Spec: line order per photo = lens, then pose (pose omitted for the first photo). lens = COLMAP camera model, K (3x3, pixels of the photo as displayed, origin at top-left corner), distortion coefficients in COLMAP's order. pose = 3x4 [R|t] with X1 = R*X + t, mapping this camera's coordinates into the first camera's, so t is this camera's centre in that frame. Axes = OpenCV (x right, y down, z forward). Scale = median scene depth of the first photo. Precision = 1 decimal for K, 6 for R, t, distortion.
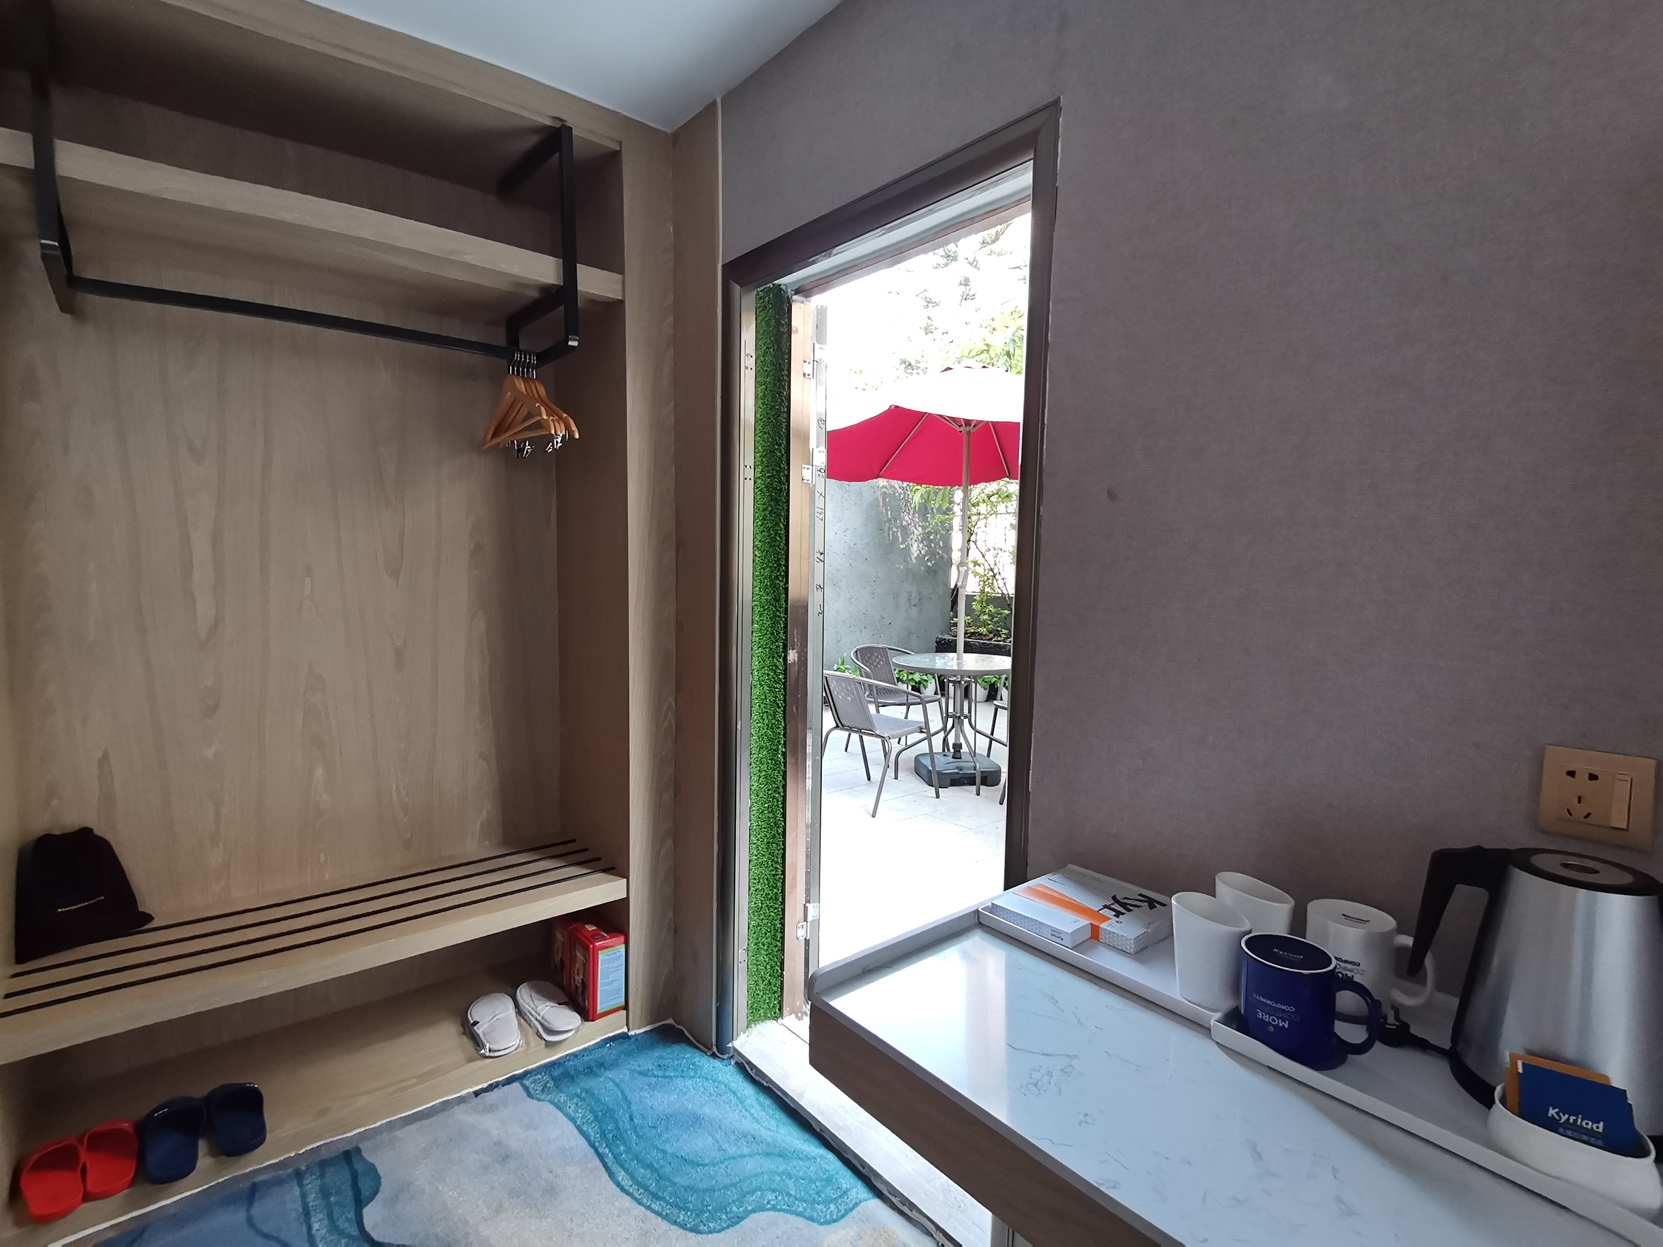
lens RADIAL K [[826.6, 0, 828.1], [0, 826.6, 635.3], [0, 0, 1]] dist [0.027936, -0.013788]
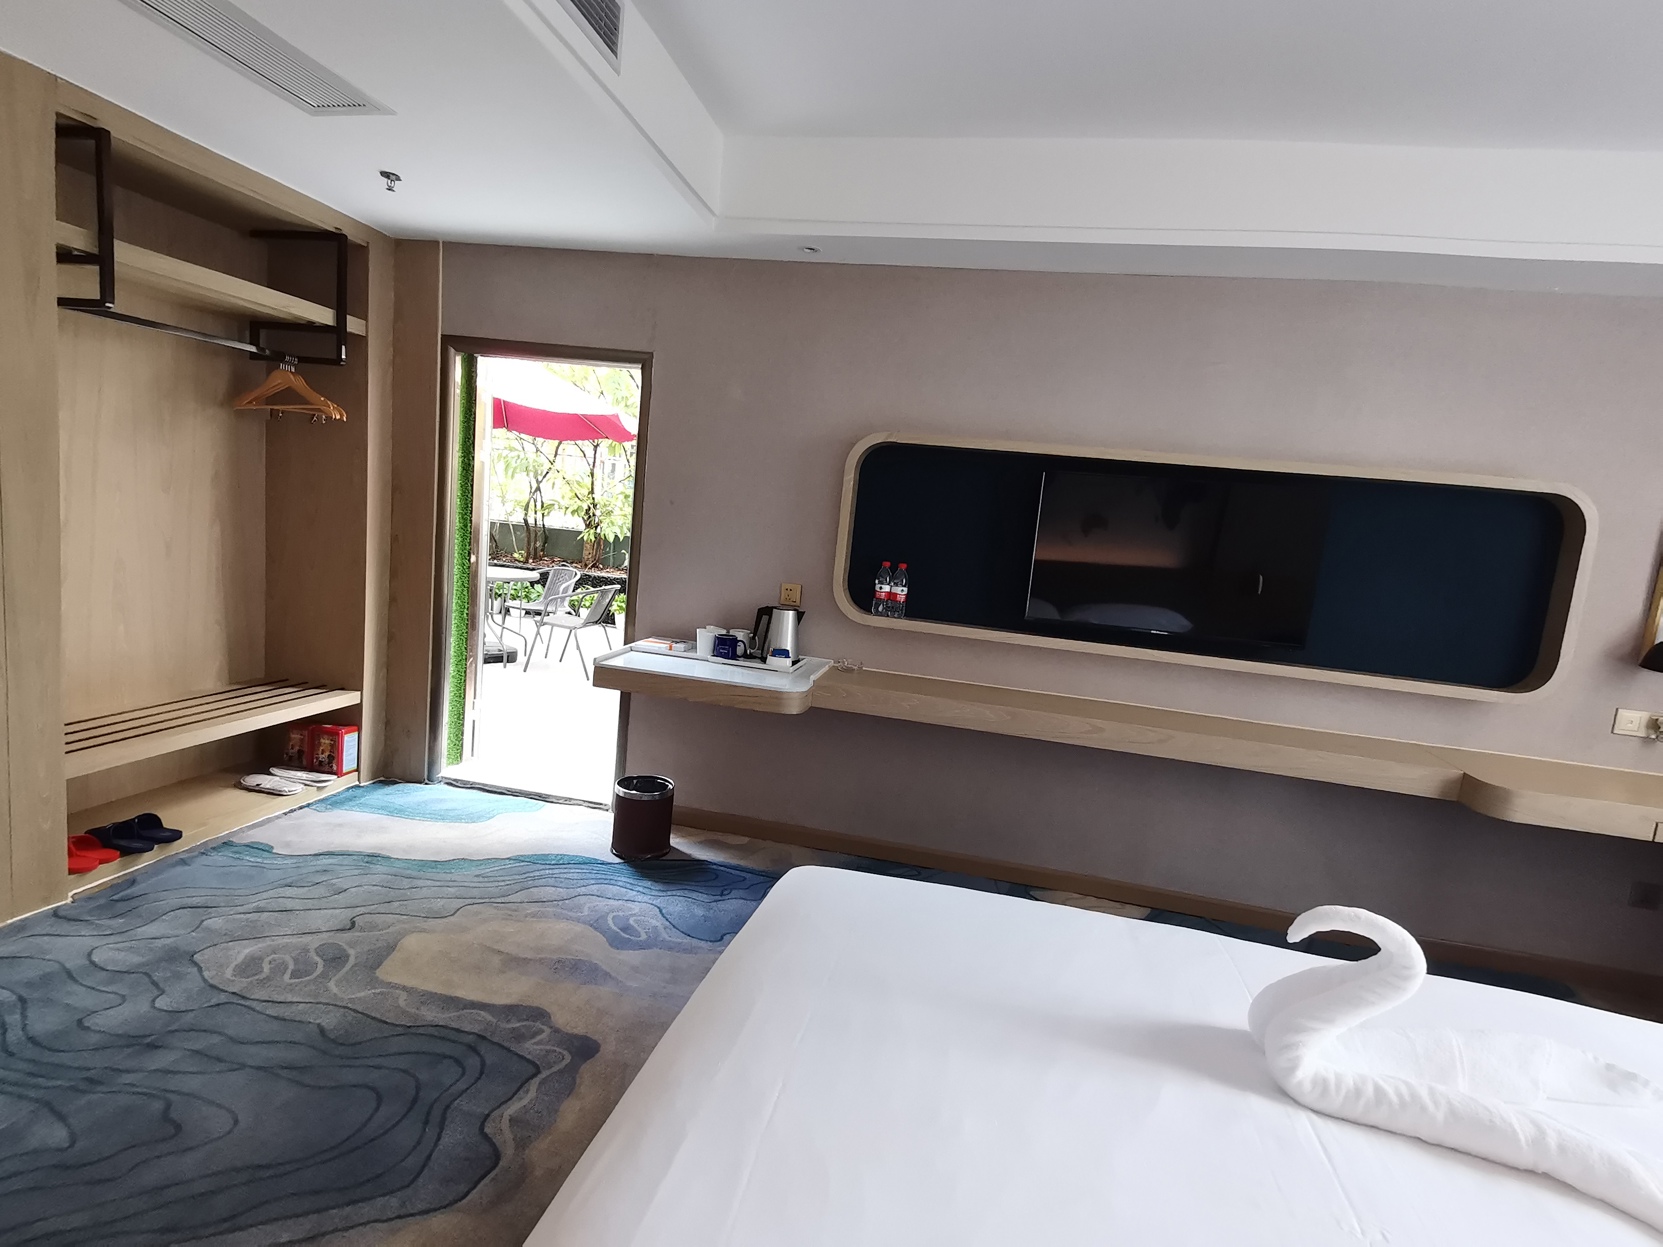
lens RADIAL K [[826.6, 0, 835.5], [0, 826.6, 629.3], [0, 0, 1]] dist [0.027936, -0.013788]
pose [[0.769759, -0.017370, 0.638099, -0.589559], [-0.032415, 0.997276, 0.066250, 0.033141], [-0.637511, -0.071680, 0.767099, -0.884563]]
